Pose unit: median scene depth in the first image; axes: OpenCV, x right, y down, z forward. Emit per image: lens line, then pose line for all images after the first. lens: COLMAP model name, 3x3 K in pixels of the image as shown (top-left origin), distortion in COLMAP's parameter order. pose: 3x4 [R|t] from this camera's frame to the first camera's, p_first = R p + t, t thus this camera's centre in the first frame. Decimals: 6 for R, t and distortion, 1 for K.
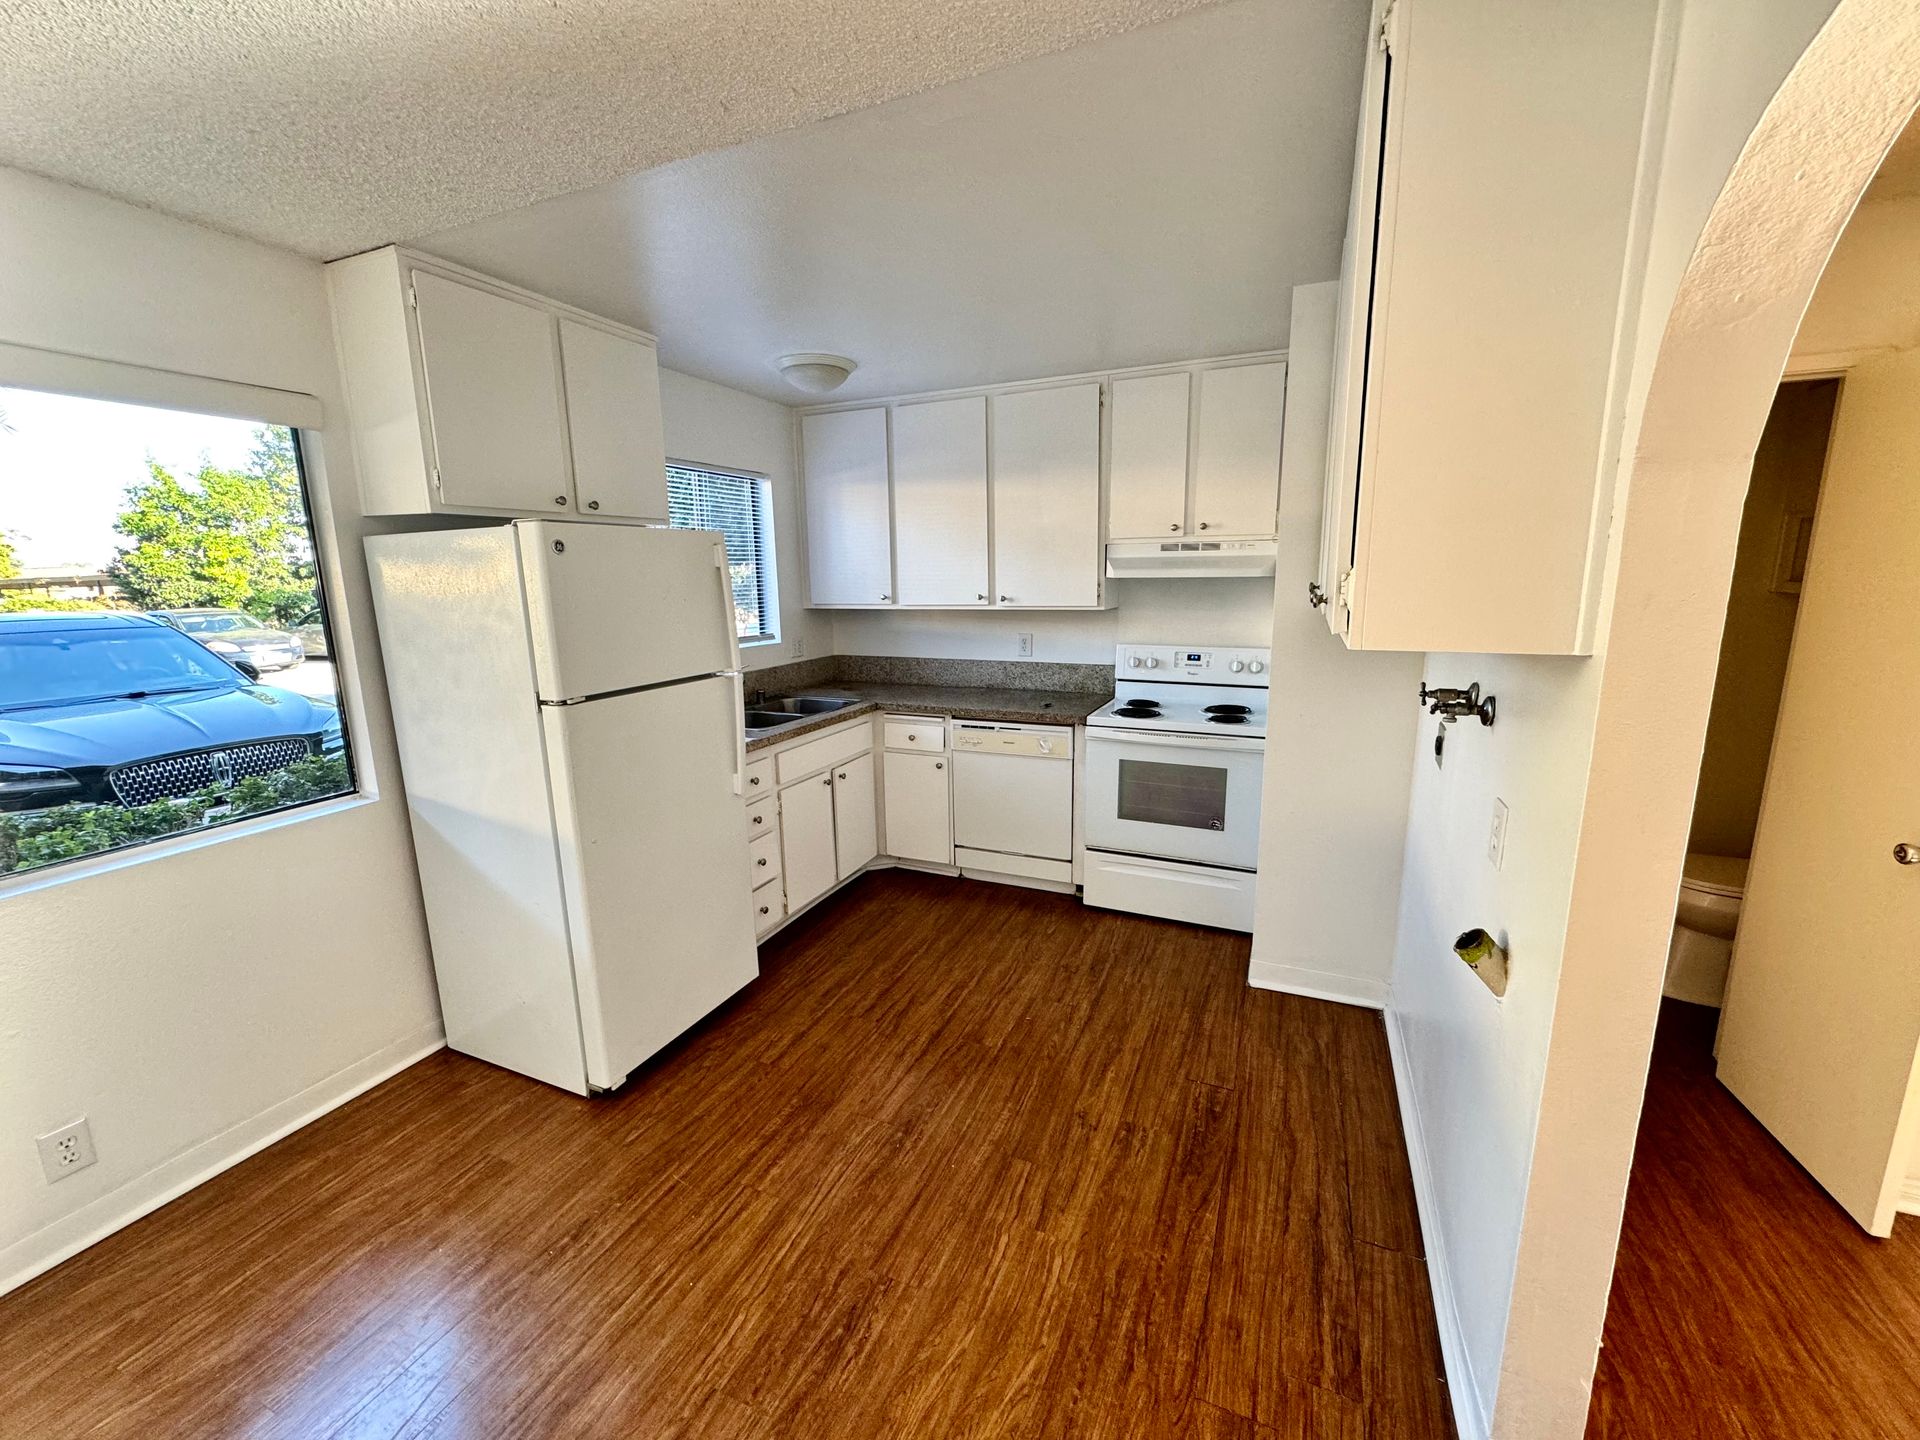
lens RADIAL K [[762.6, 0, 960.0], [0, 762.6, 720.0], [0, 0, 1]] dist [-0.000631, -0.000272]
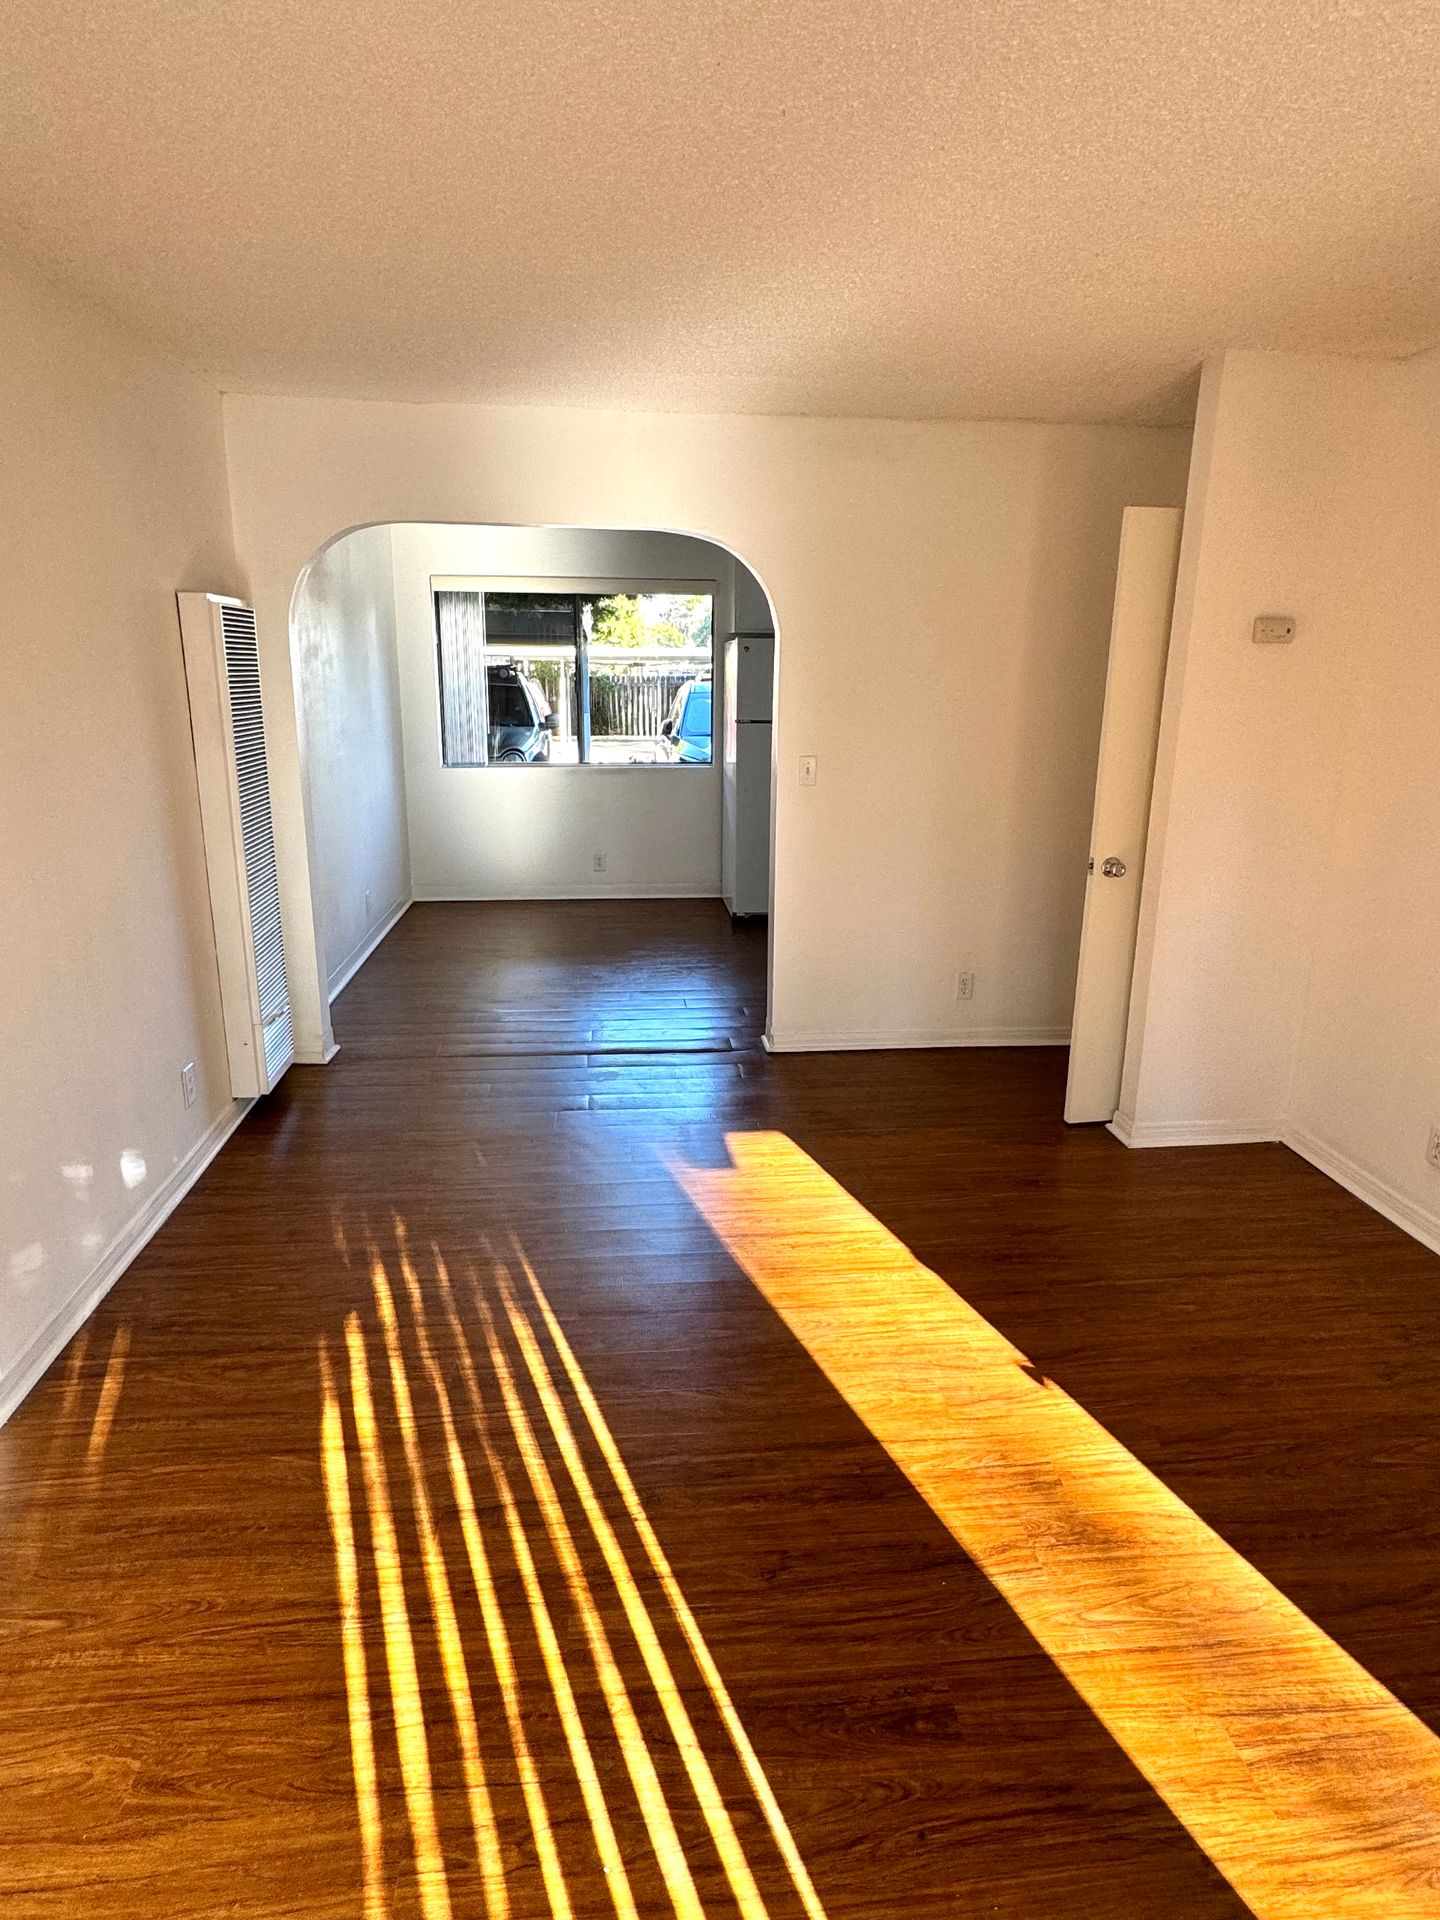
lens RADIAL K [[1084.6, 0, 720.0], [0, 1084.6, 960.0], [0, 0, 1]] dist [0.000814, 0.000132]
pose [[0.498743, 0.251129, -0.829572, 1.798066], [-0.188724, 0.965607, 0.178847, 0.076585], [0.845955, 0.067361, 0.528983, -0.529929]]
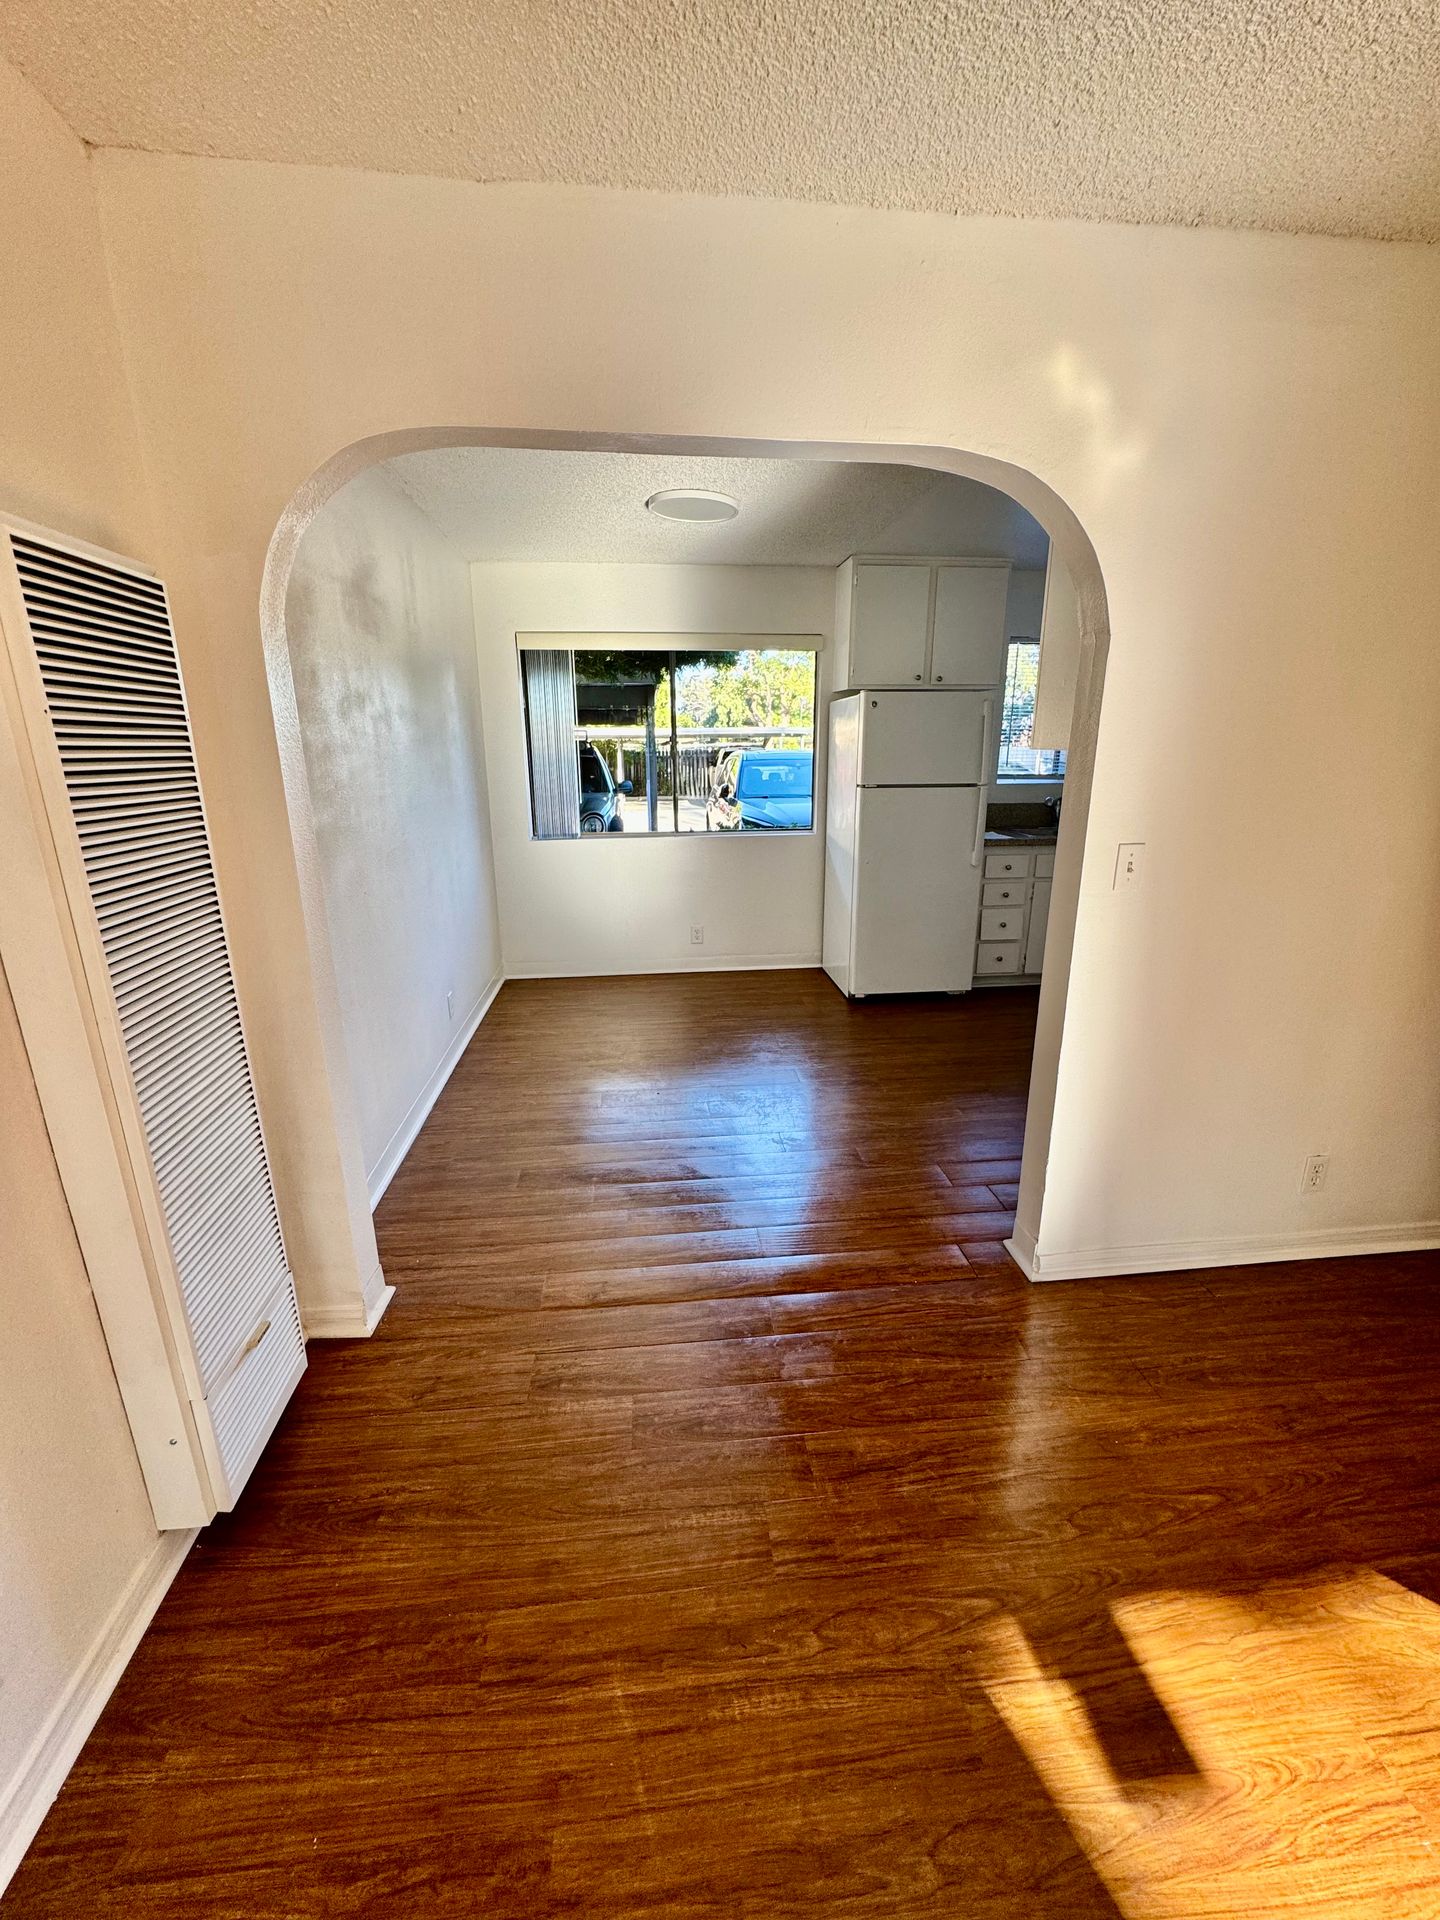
lens RADIAL K [[762.6, 0, 720.0], [0, 762.6, 960.0], [0, 0, 1]] dist [-0.000631, -0.000272]
pose [[0.496403, 0.251982, -0.830716, 0.847643], [-0.171978, 0.966523, 0.190410, 0.081713], [0.850886, 0.048345, 0.523121, -0.263409]]
